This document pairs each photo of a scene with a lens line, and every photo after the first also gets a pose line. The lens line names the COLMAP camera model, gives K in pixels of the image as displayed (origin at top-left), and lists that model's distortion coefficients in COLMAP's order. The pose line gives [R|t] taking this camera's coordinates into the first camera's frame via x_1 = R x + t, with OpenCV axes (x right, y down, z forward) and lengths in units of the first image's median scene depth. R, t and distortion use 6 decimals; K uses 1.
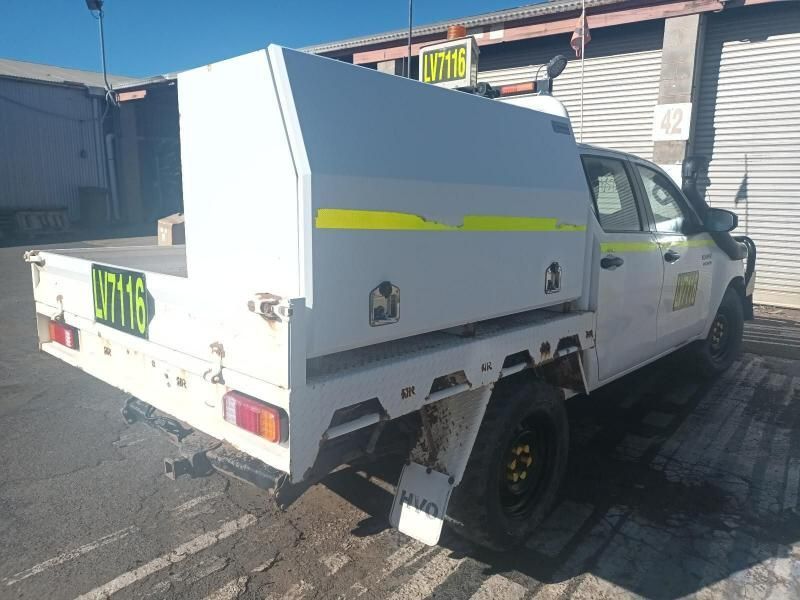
lens RADIAL K [[599.5, 0, 402.8], [0, 599.5, 296.5], [0, 0, 1]] dist [0.003375, 0.003780]
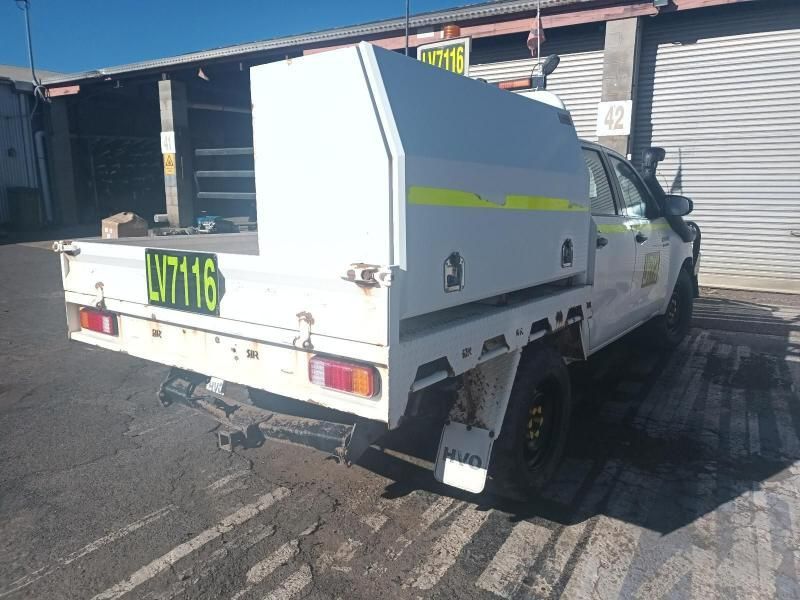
lens RADIAL K [[597.5, 0, 400.0], [0, 597.5, 300.0], [0, 0, 1]] dist [0.025235, -0.025988]
pose [[0.993597, -0.032181, 0.108305, -0.162674], [0.031339, 0.999464, 0.009475, 0.032180], [-0.108552, -0.006020, 0.994073, -0.072972]]
